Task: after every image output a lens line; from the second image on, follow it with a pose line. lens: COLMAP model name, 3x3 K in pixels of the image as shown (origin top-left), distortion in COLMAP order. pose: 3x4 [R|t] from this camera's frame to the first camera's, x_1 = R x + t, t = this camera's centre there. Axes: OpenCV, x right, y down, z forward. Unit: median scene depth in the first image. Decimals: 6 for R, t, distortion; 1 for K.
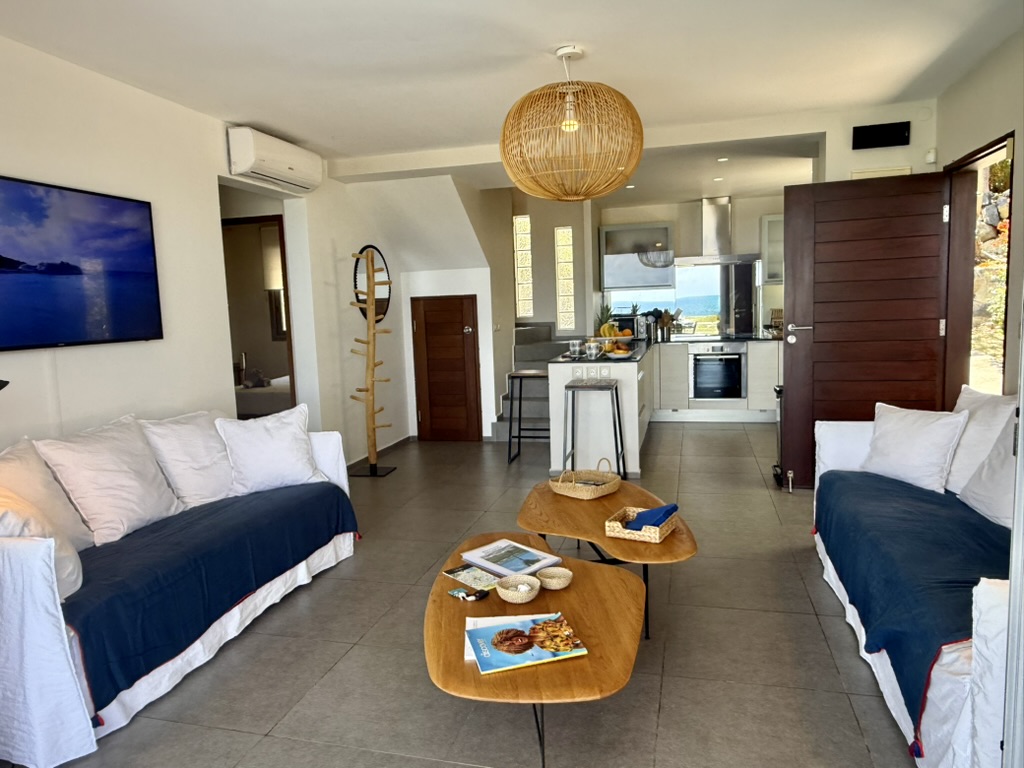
lens RADIAL K [[695.2, 0, 512.0], [0, 695.2, 384.0], [0, 0, 1]] dist [-0.005094, -0.000309]
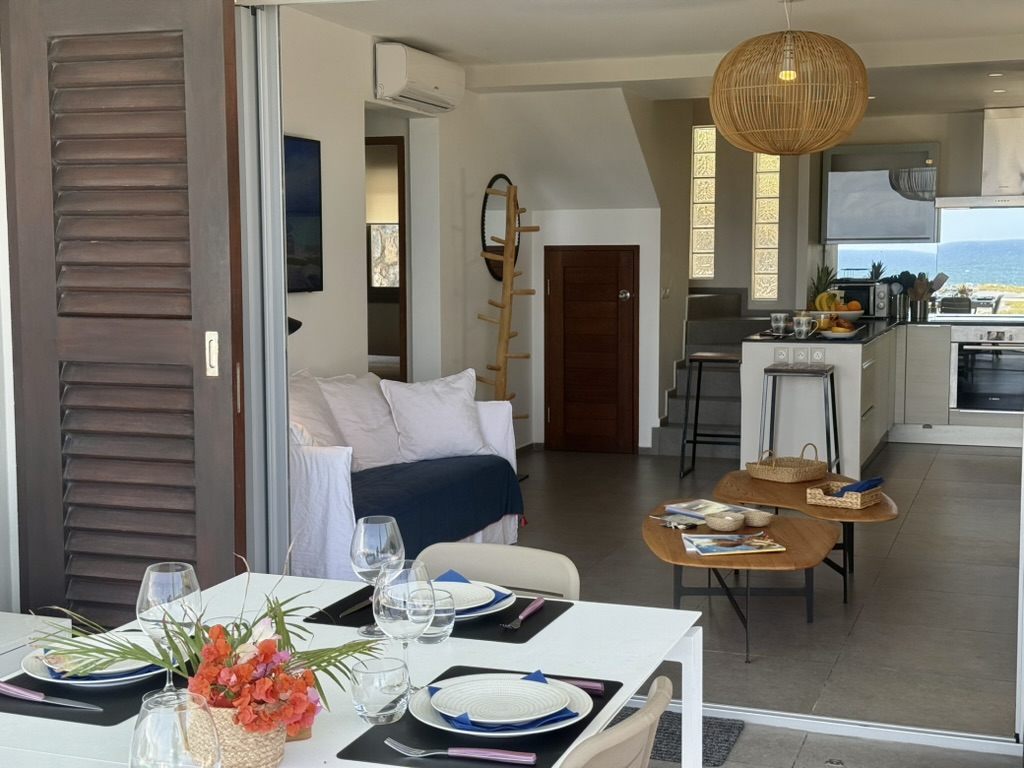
lens RADIAL K [[1419.7, 0, 512.0], [0, 1419.7, 384.0], [0, 0, 1]] dist [0.147985, -0.125765]
pose [[0.995301, 0.041630, -0.087425, -0.054532], [-0.043178, 0.998941, -0.015887, 0.047192], [0.086671, 0.019588, 0.996044, -0.519139]]
